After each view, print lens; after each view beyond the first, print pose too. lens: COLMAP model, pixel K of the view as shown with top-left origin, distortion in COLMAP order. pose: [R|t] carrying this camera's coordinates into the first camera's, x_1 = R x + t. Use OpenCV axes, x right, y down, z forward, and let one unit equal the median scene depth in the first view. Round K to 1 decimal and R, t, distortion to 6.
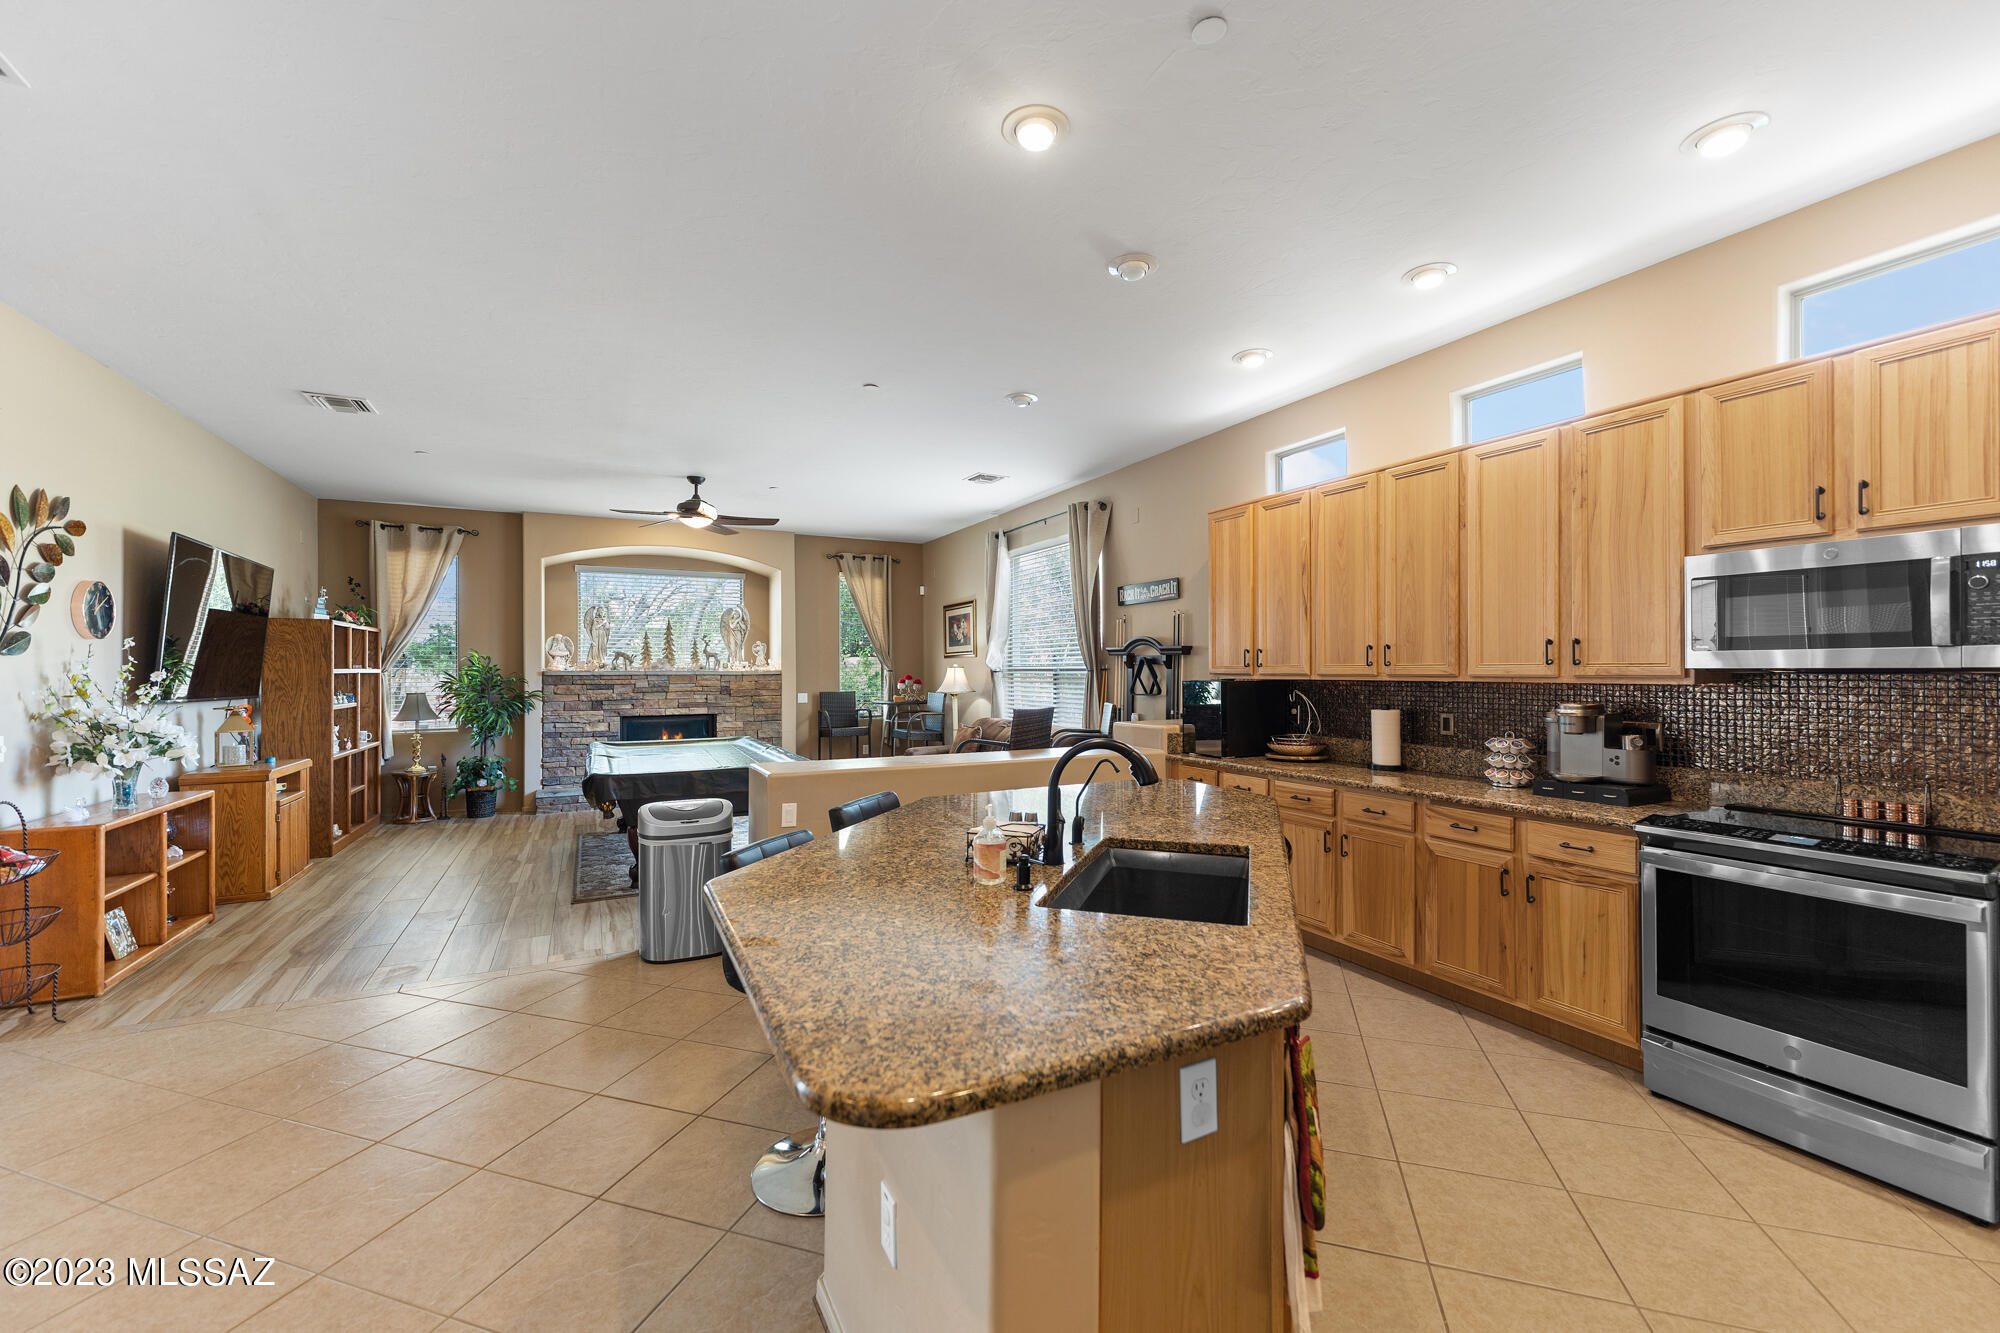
lens RADIAL K [[798.9, 0, 1004.3], [0, 798.9, 669.9], [0, 0, 1]] dist [-0.001137, 0.000375]
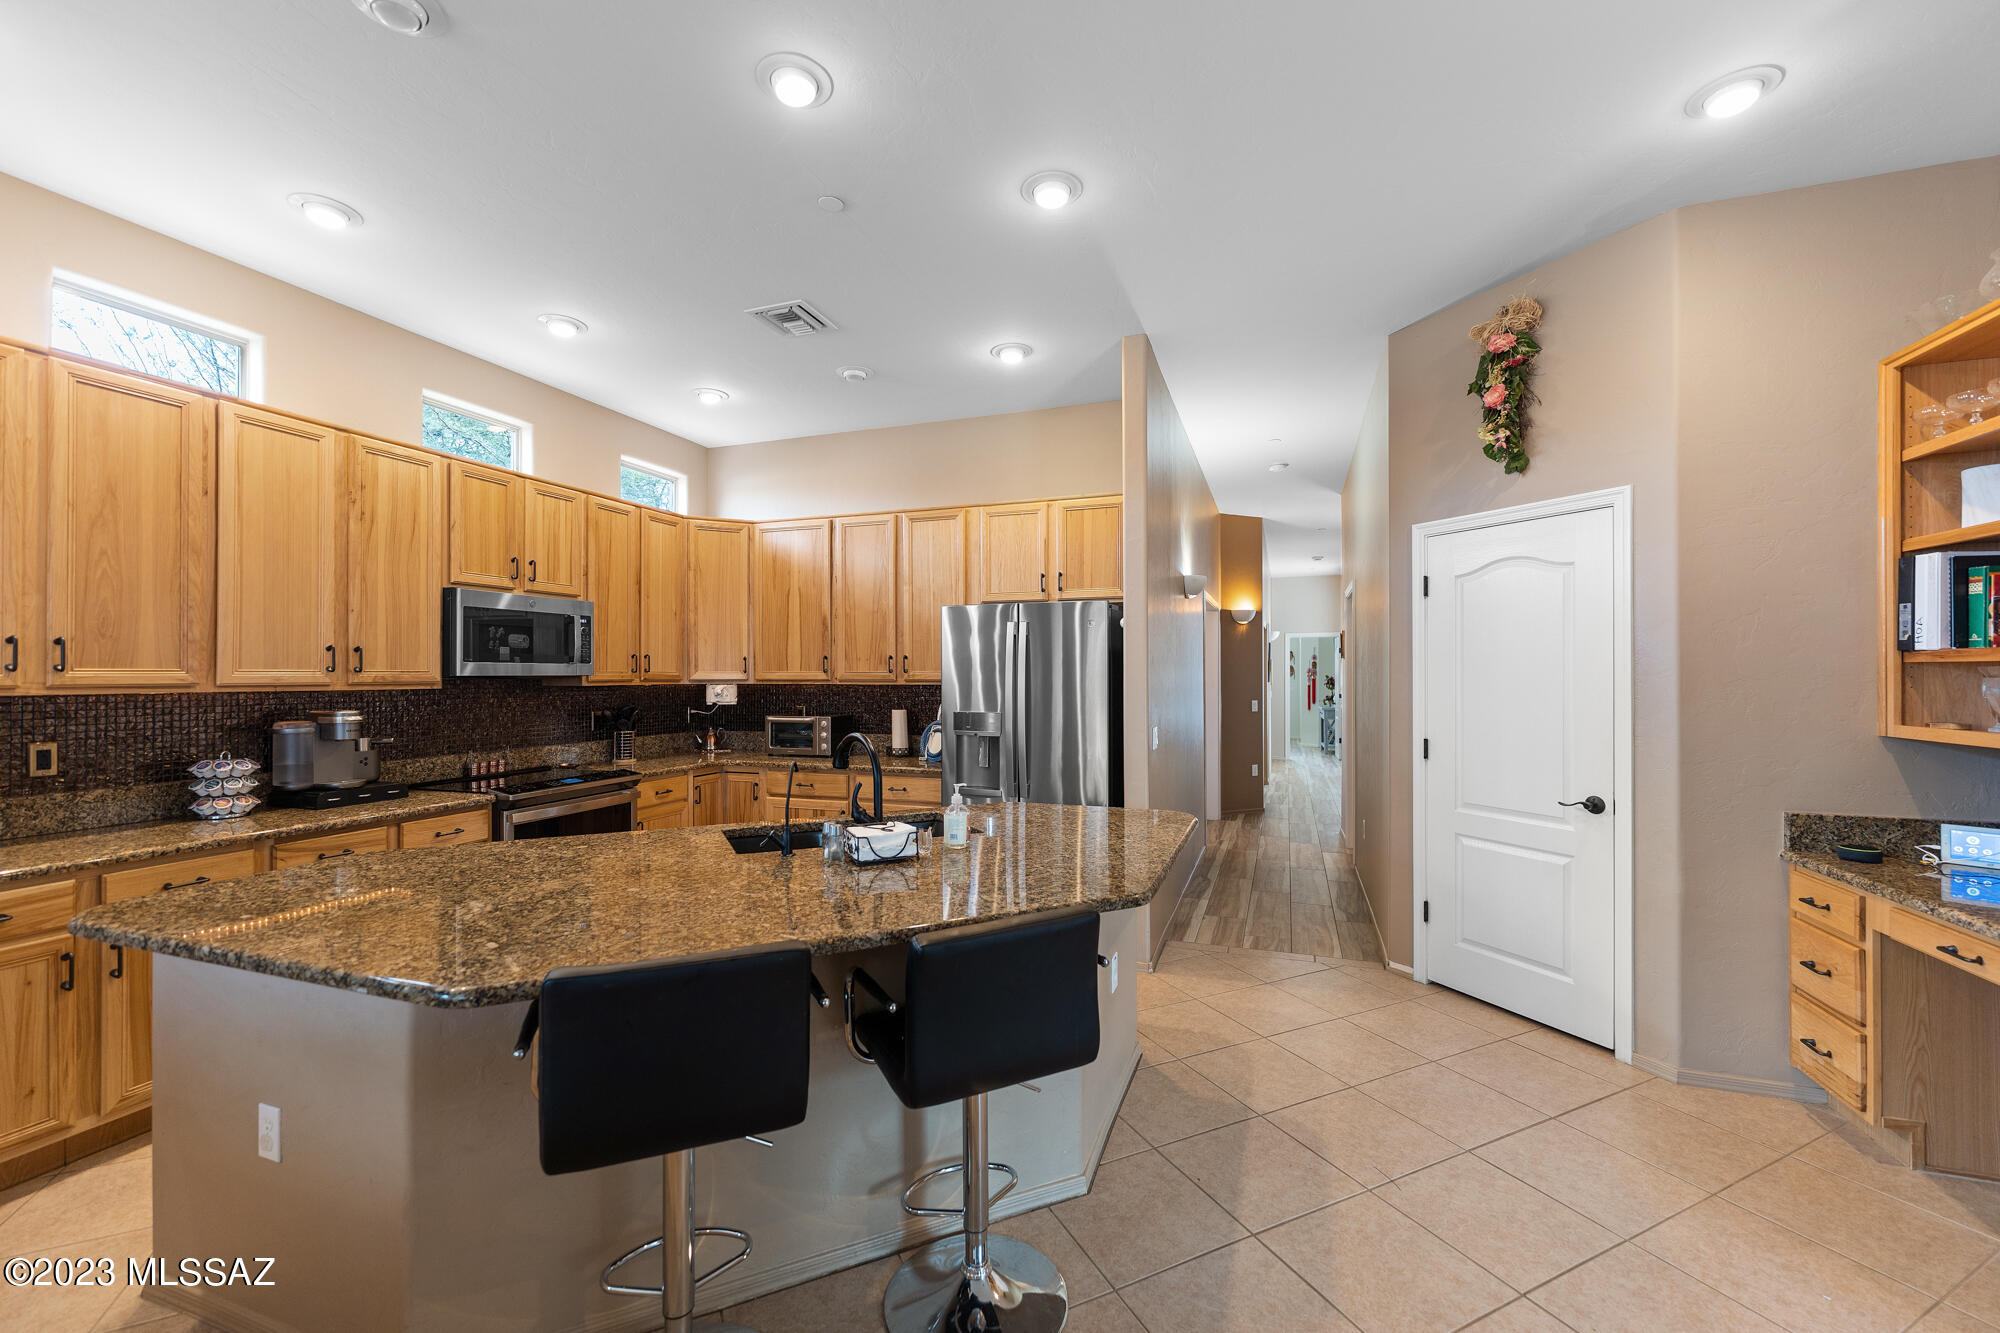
lens RADIAL K [[798.9, 0, 996.8], [0, 798.9, 673.9], [0, 0, 1]] dist [-0.001137, 0.000375]
pose [[-0.683200, 0.005001, 0.730214, -0.236250], [0.002776, 0.999987, -0.004252, 0.000861], [-0.730226, -0.000878, -0.683205, 0.439141]]
